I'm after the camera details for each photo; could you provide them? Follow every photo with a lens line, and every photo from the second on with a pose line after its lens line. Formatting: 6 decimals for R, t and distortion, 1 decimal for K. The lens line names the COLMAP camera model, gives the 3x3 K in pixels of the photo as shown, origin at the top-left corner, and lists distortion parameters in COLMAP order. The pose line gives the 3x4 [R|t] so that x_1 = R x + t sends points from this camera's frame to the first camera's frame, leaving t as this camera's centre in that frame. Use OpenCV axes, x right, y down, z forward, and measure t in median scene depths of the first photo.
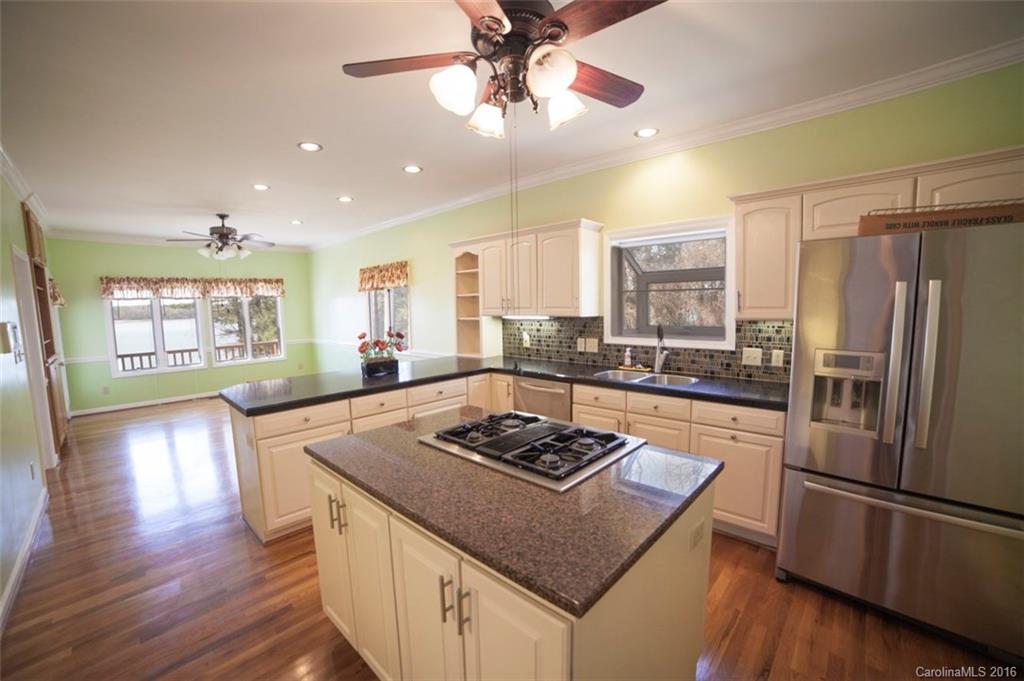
lens RADIAL K [[403.3, 0, 512.0], [0, 403.3, 340.5], [0, 0, 1]] dist [-0.090941, 0.032839]
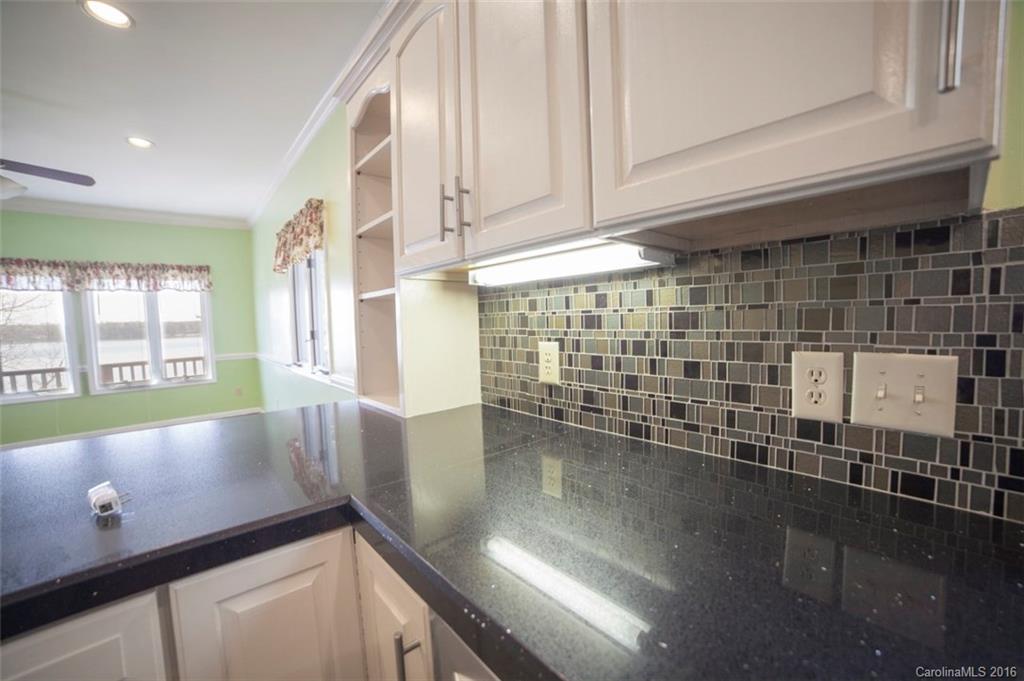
lens RADIAL K [[403.3, 0, 512.0], [0, 403.3, 340.5], [0, 0, 1]] dist [-0.090941, 0.032839]
pose [[0.993038, -0.005149, -0.117682, 0.041387], [0.001276, 0.999456, -0.032960, -0.004345], [0.117788, 0.032580, 0.992504, 0.681317]]
